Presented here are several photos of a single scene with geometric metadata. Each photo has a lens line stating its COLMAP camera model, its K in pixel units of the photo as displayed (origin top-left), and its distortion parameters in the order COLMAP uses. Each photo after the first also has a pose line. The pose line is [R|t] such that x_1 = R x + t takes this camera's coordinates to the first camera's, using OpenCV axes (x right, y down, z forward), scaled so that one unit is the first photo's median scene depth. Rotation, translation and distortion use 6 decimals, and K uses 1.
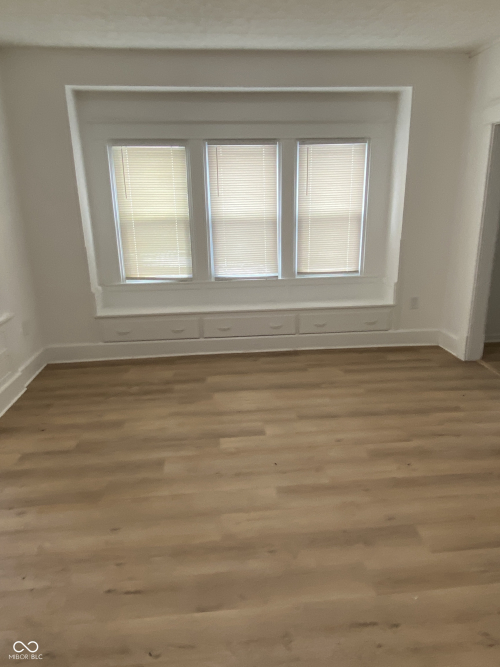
lens RADIAL K [[439.6, 0, 248.2], [0, 439.6, 337.4], [0, 0, 1]] dist [0.002075, -0.010421]
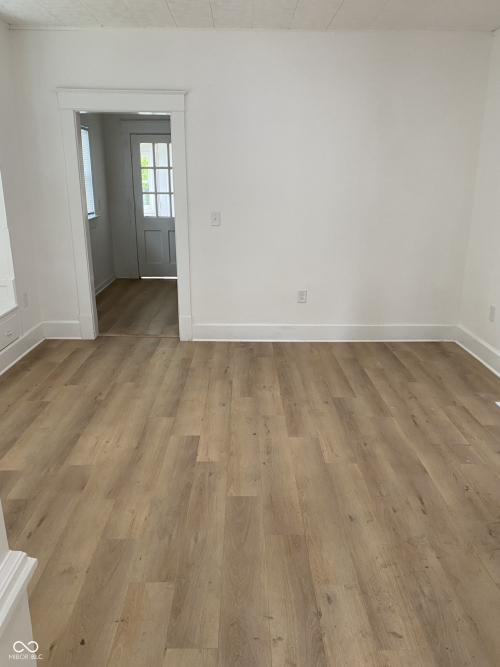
lens RADIAL K [[542.7, 0, 250.4], [0, 542.7, 329.1], [0, 0, 1]] dist [0.011947, -0.010661]
pose [[0.096990, -0.270089, 0.957938, -1.076358], [0.301721, 0.925163, 0.230300, -0.237713], [-0.948450, 0.266693, 0.171223, 0.697905]]
